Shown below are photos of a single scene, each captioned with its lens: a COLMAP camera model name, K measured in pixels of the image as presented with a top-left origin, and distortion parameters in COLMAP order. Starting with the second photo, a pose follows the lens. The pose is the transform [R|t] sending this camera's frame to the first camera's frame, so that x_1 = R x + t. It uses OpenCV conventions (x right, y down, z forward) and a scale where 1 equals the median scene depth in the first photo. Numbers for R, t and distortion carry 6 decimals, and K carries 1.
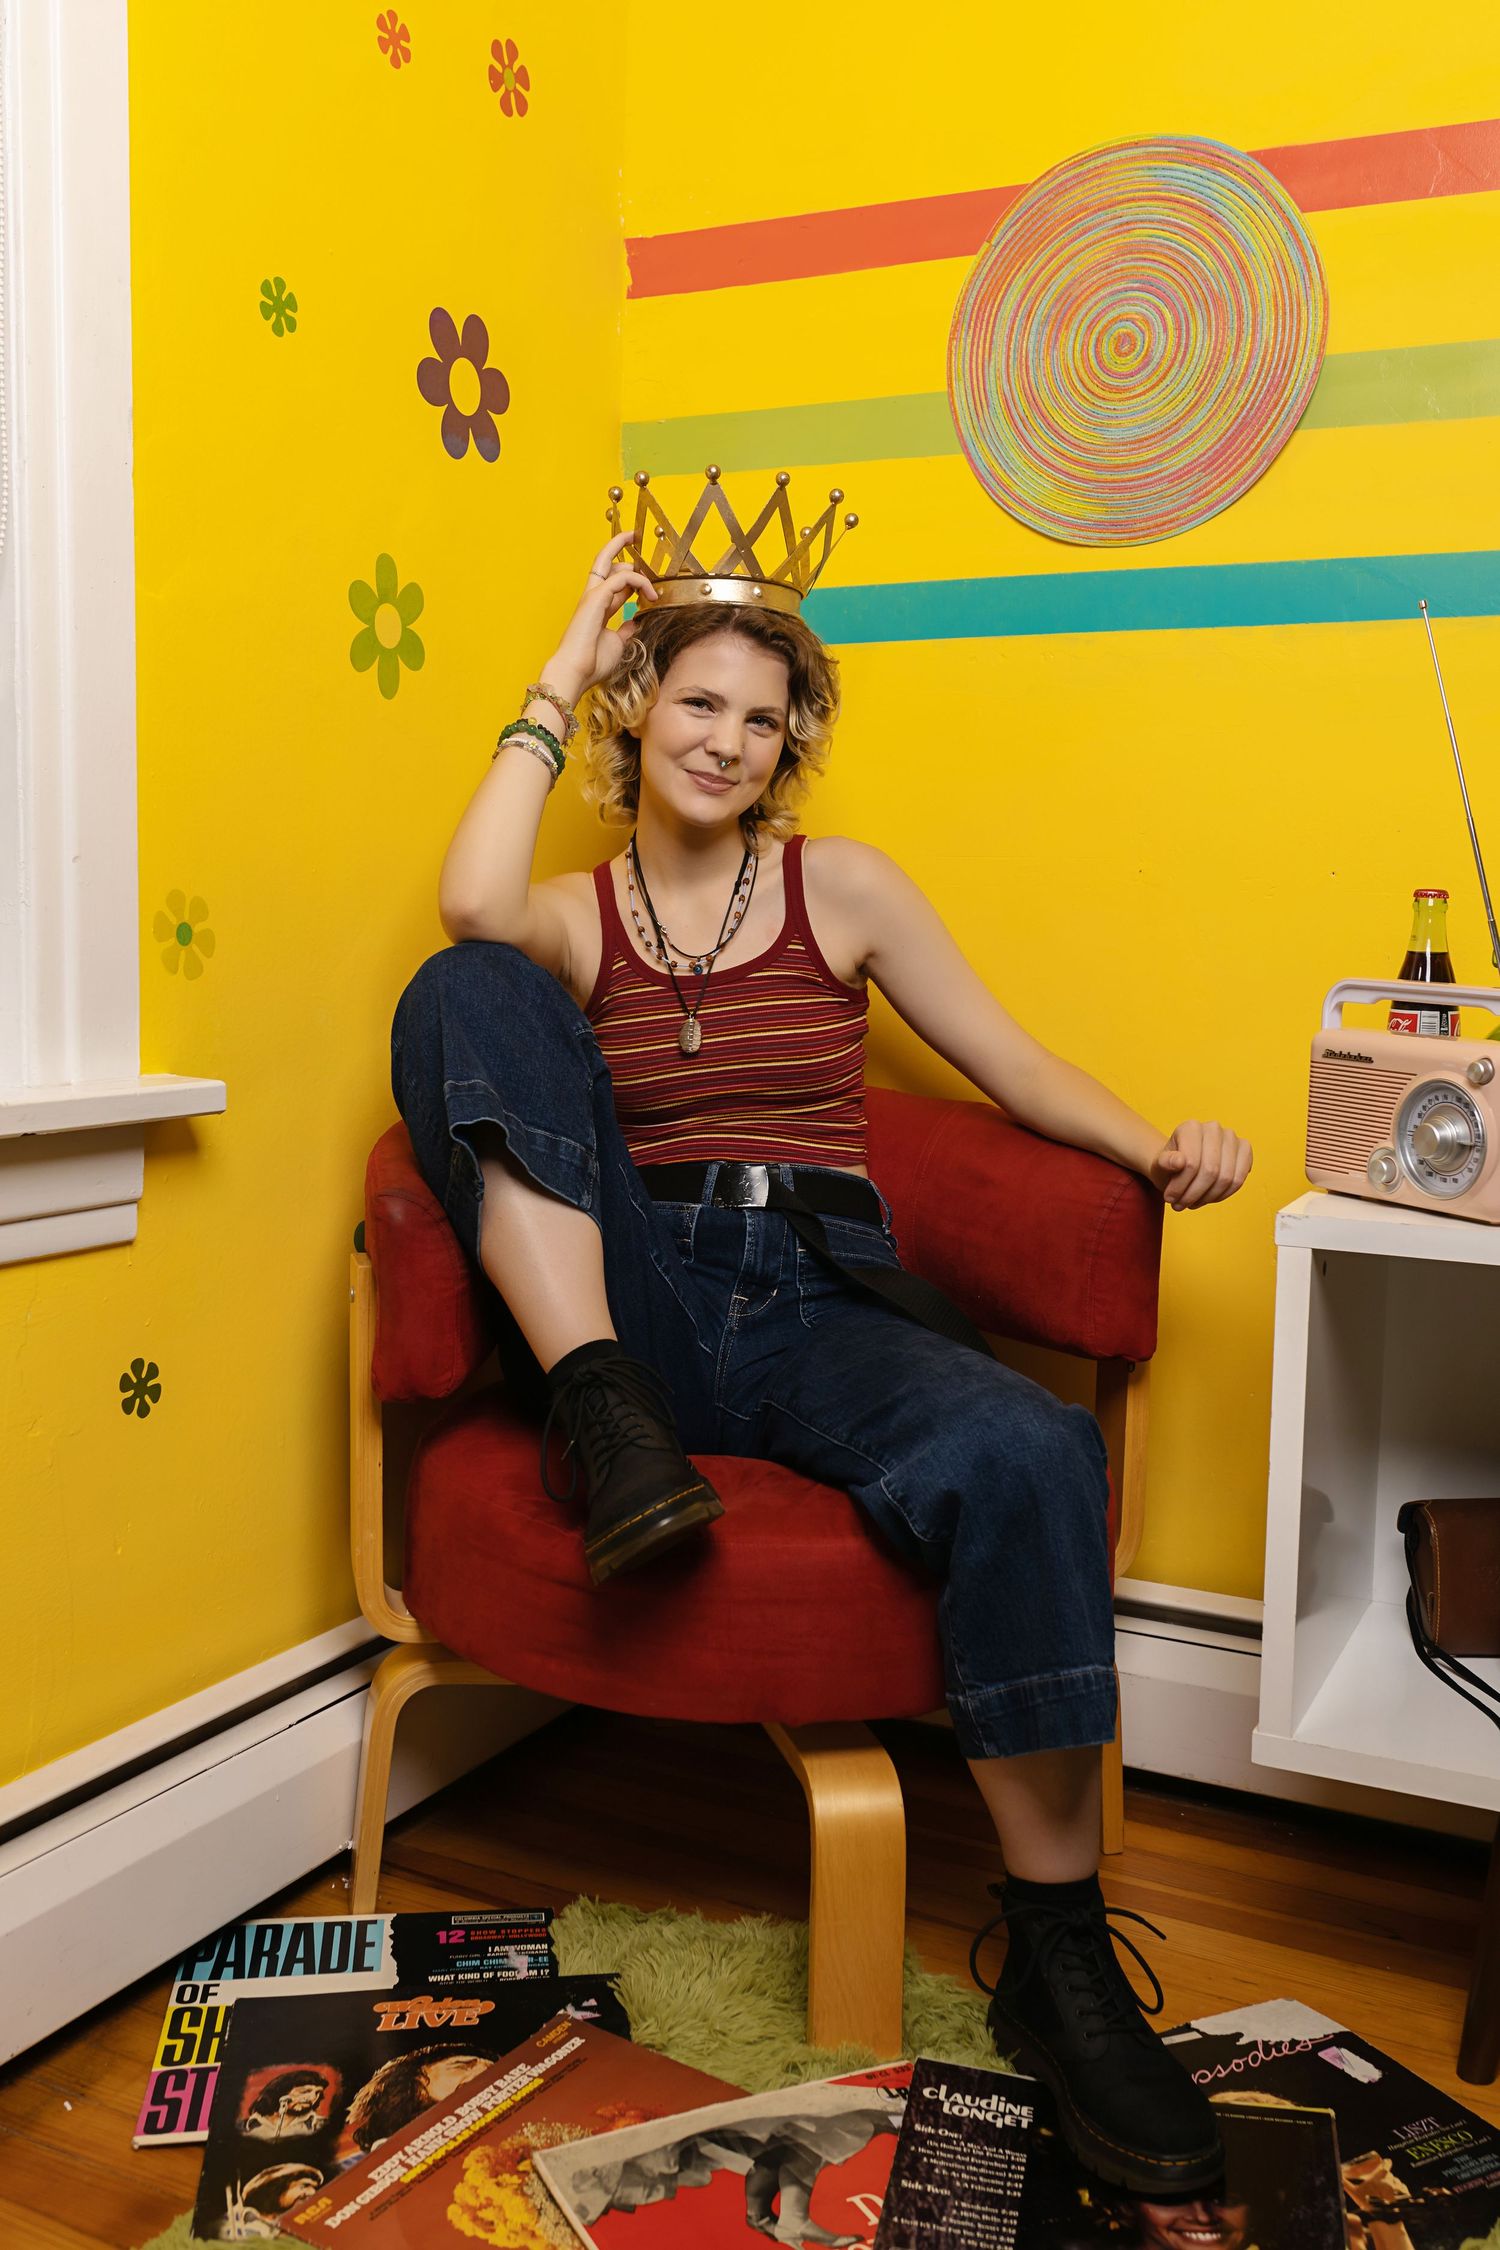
lens RADIAL K [[2128.5, 0, 749.8], [0, 2128.5, 1101.5], [0, 0, 1]] dist [0.004704, -0.001259]
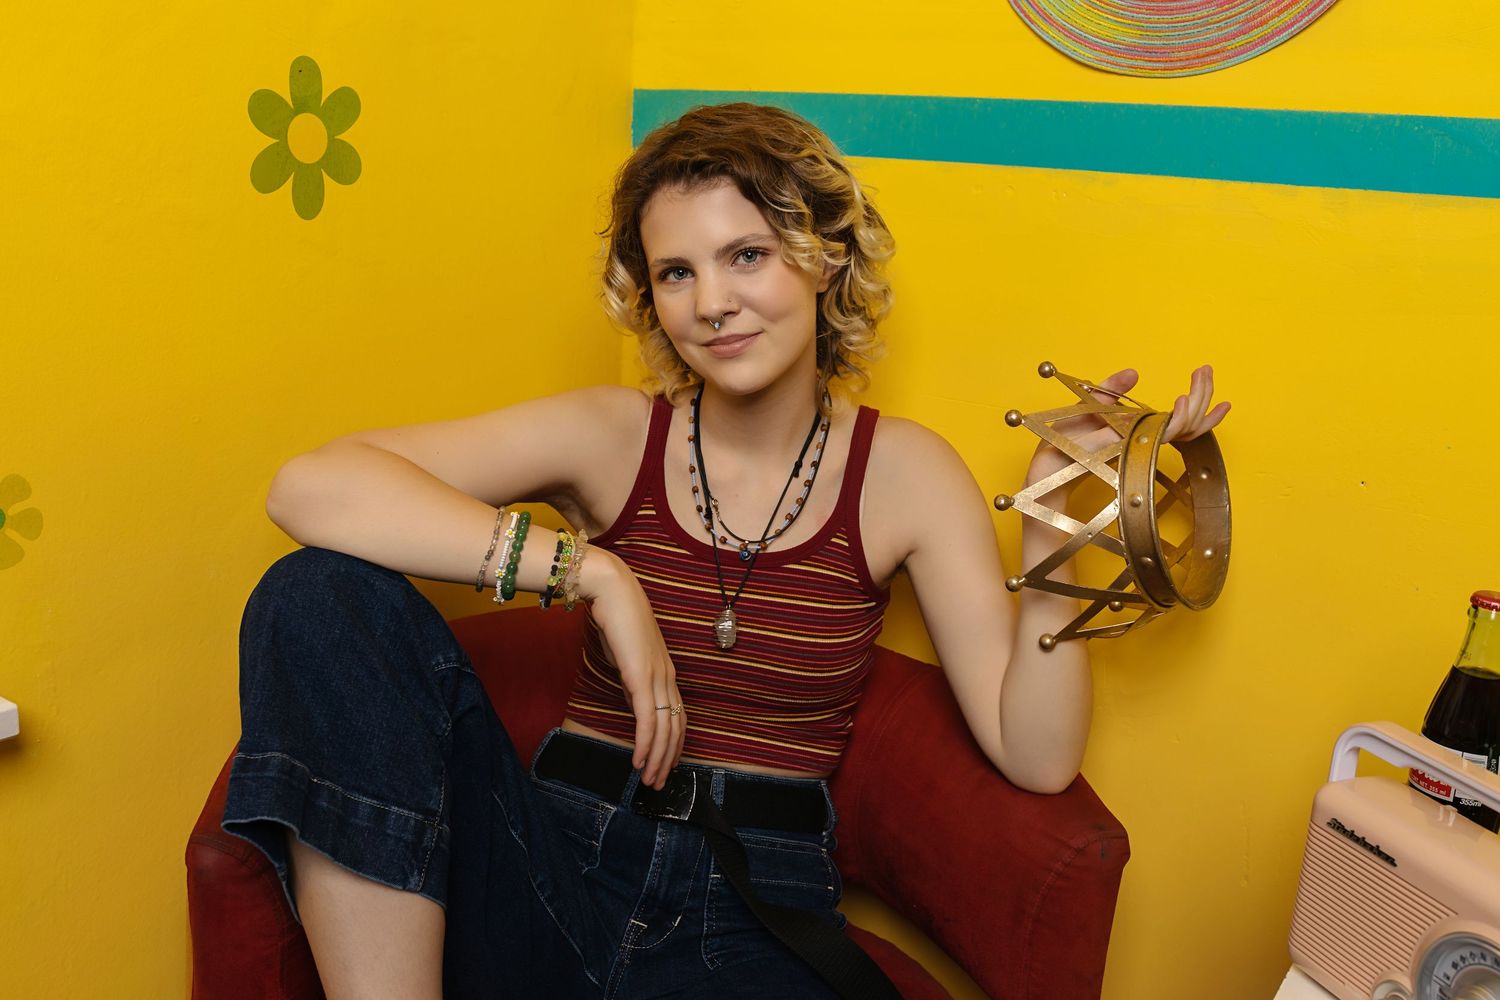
lens RADIAL K [[1558.4, 0, 748.6], [0, 1558.4, 479.9], [0, 0, 1]] dist [0.063709, -0.003505]
pose [[0.992790, 0.074957, -0.093544, 0.083543], [-0.065919, 0.993174, 0.096230, -0.150616], [0.100118, -0.089370, 0.990954, 0.337935]]
